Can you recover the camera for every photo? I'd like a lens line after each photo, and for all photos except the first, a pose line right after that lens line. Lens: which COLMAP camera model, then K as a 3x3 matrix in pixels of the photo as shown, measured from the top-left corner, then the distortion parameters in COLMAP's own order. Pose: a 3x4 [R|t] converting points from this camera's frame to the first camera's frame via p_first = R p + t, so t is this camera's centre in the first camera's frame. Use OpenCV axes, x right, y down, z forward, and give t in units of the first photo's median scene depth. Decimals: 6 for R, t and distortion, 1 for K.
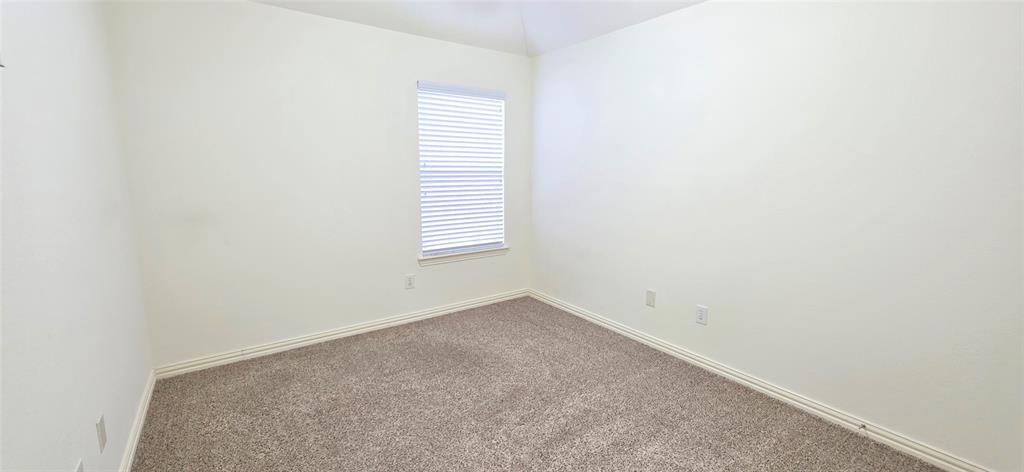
lens RADIAL K [[408.0, 0, 512.0], [0, 408.0, 236.0], [0, 0, 1]] dist [-0.001080, -0.000050]
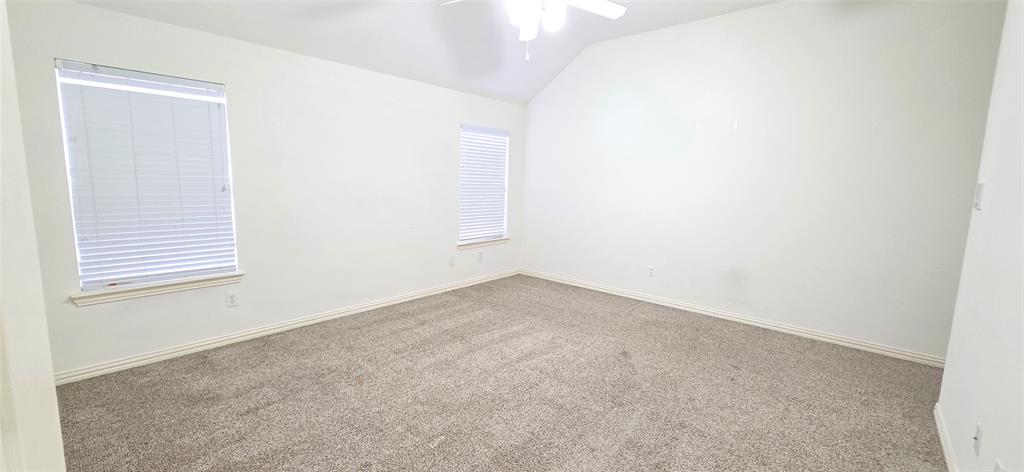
lens RADIAL K [[408.0, 0, 512.0], [0, 408.0, 236.0], [0, 0, 1]] dist [-0.001080, -0.000050]
pose [[0.974233, 0.010999, 0.225275, -0.326559], [-0.011407, 0.999935, 0.000508, 0.017412], [-0.225254, -0.003064, 0.974295, -0.399804]]
